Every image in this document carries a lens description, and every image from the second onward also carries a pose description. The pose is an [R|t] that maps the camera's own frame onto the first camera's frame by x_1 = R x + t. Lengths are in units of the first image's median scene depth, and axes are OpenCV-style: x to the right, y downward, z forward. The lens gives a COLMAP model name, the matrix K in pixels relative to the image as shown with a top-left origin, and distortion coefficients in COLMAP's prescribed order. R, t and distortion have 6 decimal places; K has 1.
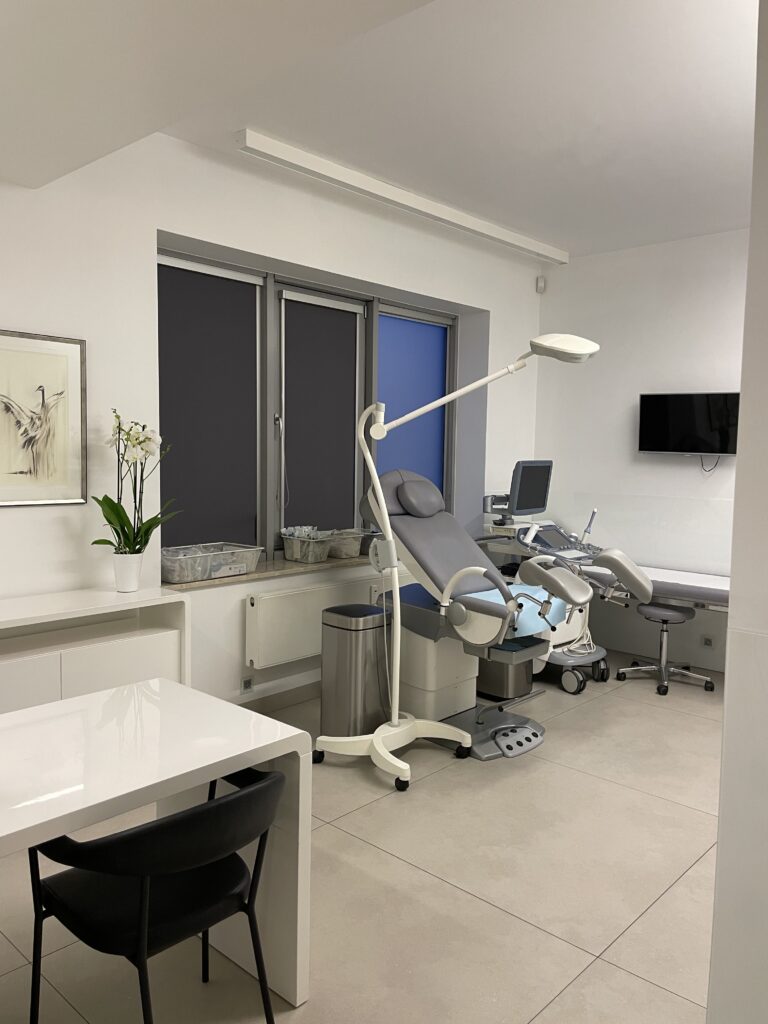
lens RADIAL K [[772.8, 0, 381.7], [0, 772.8, 508.3], [0, 0, 1]] dist [0.051264, -0.009358]
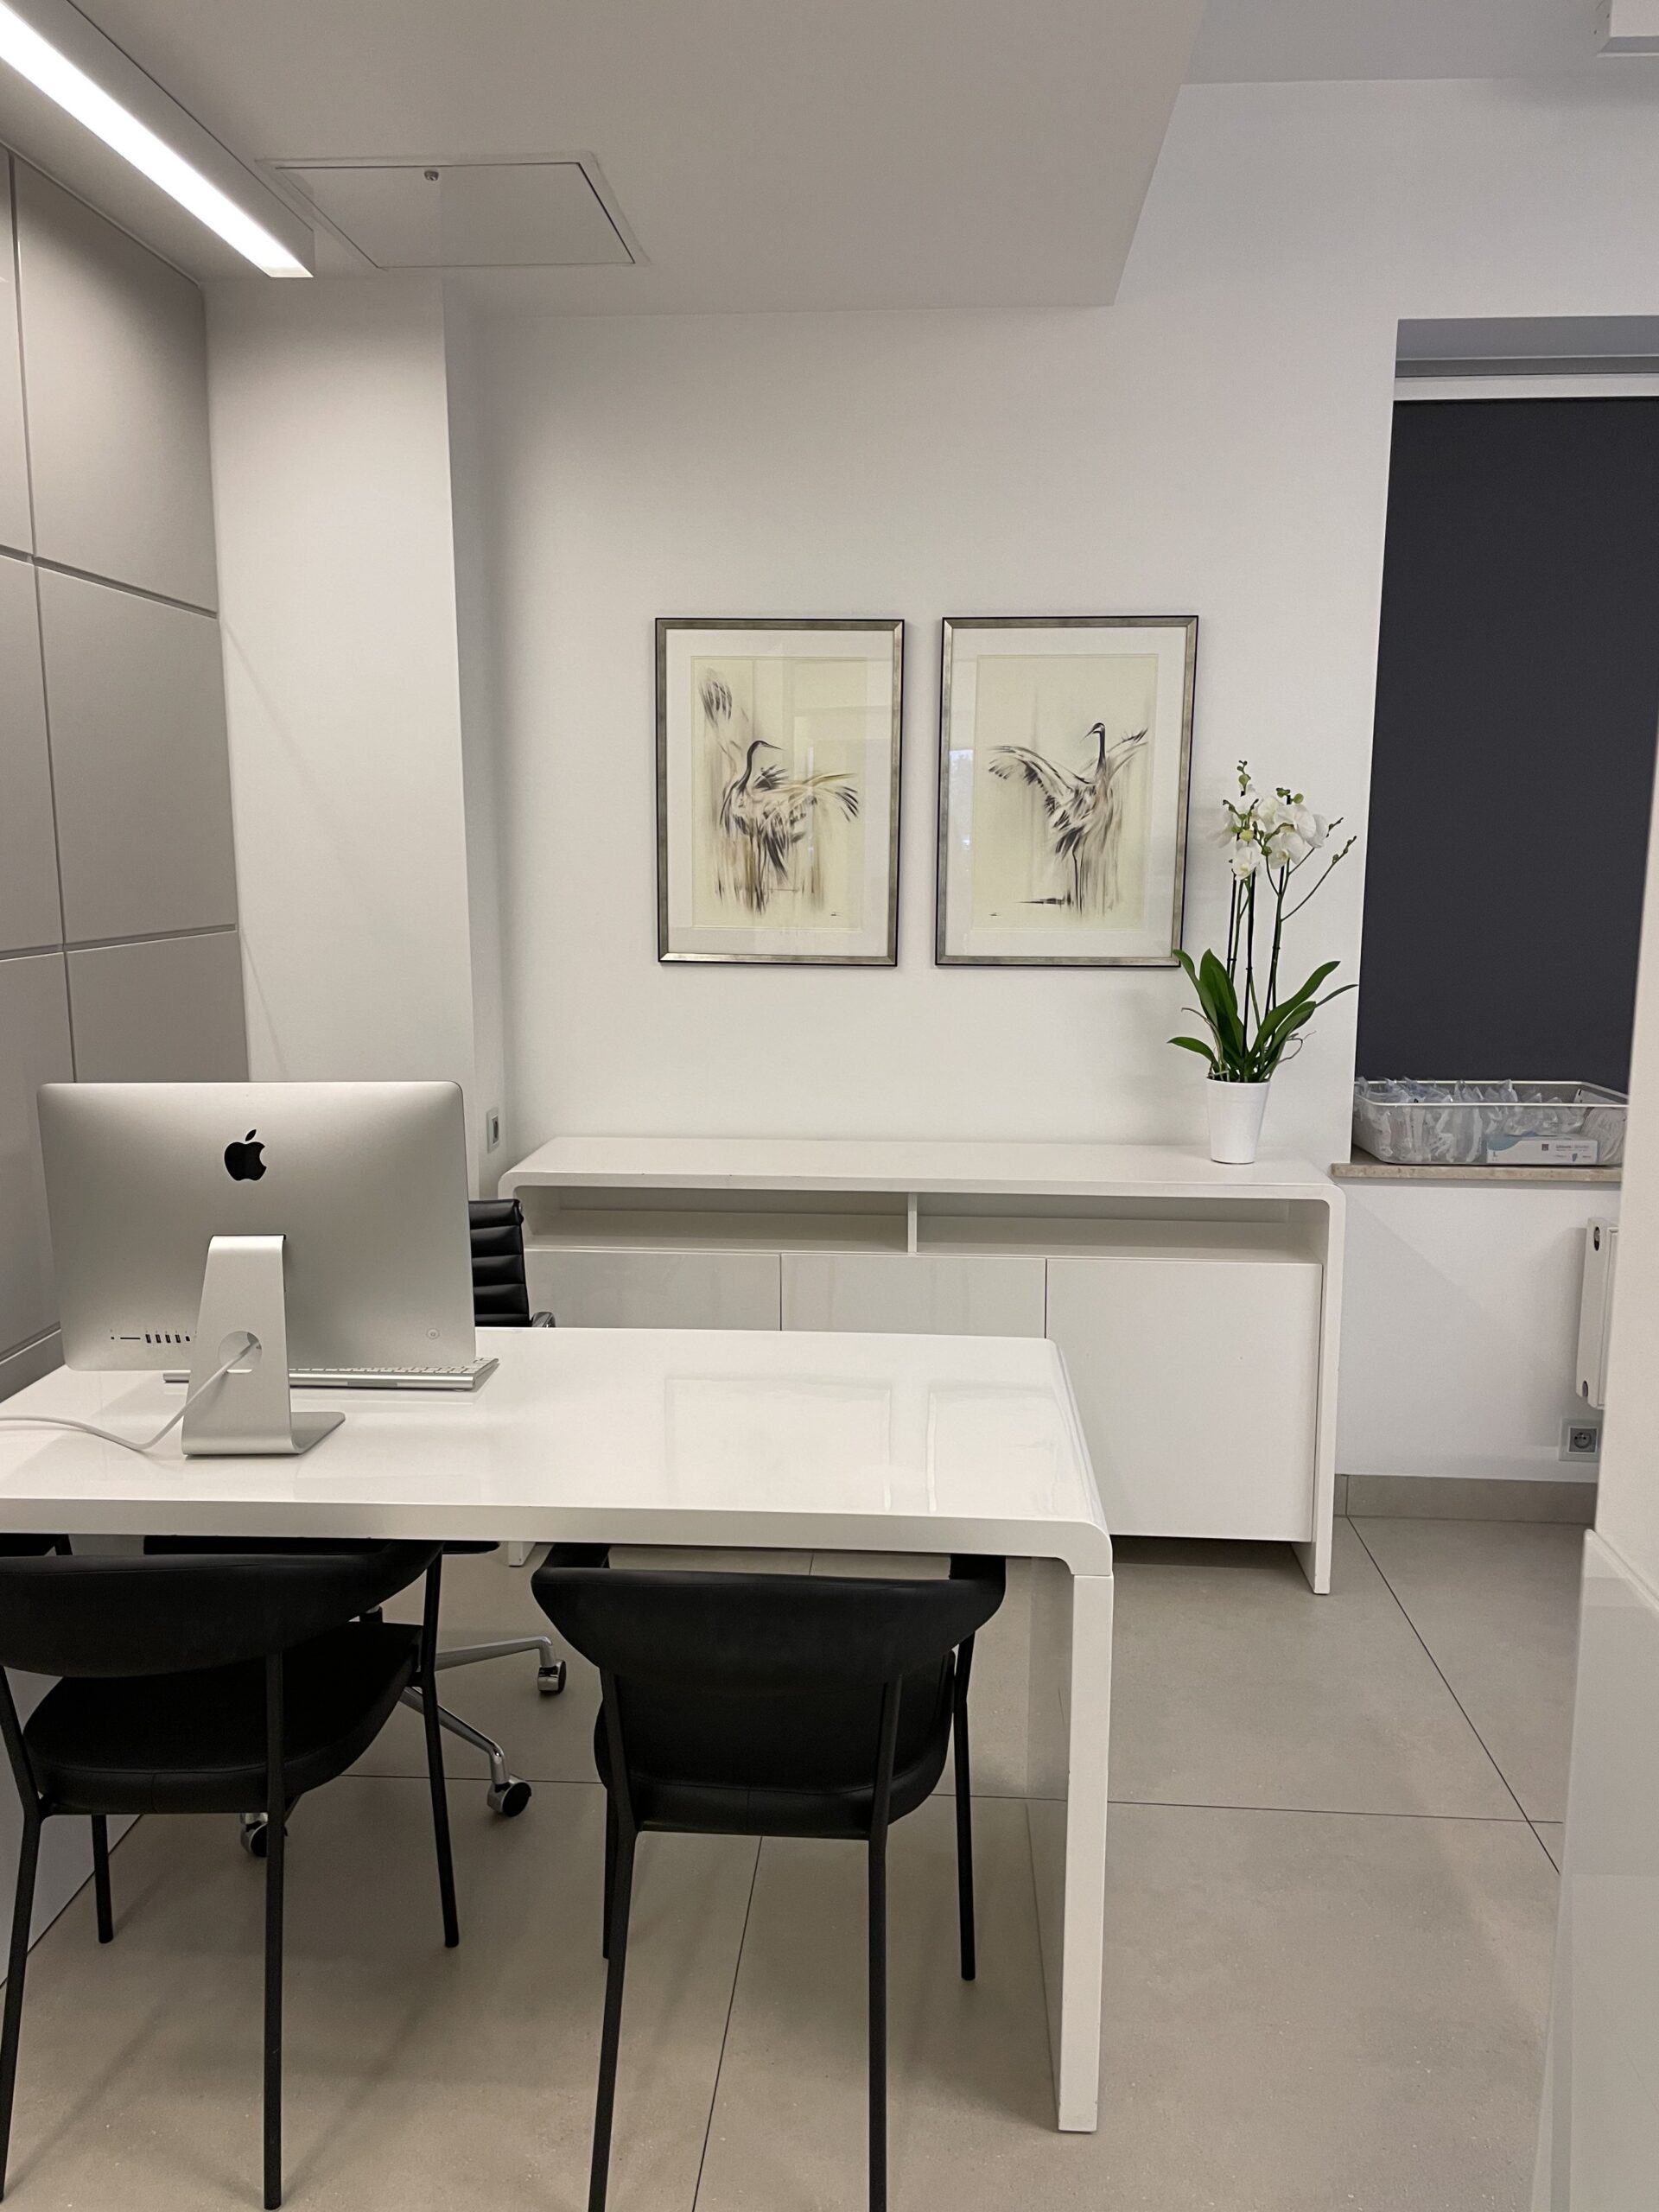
lens RADIAL K [[1669.3, 0, 828.9], [0, 1669.3, 1113.1], [0, 0, 1]] dist [0.051264, -0.009358]
pose [[0.621819, 0.111494, -0.775184, 0.295070], [-0.049237, 0.993422, 0.103387, -0.013427], [0.781612, -0.026120, 0.623218, 0.197966]]
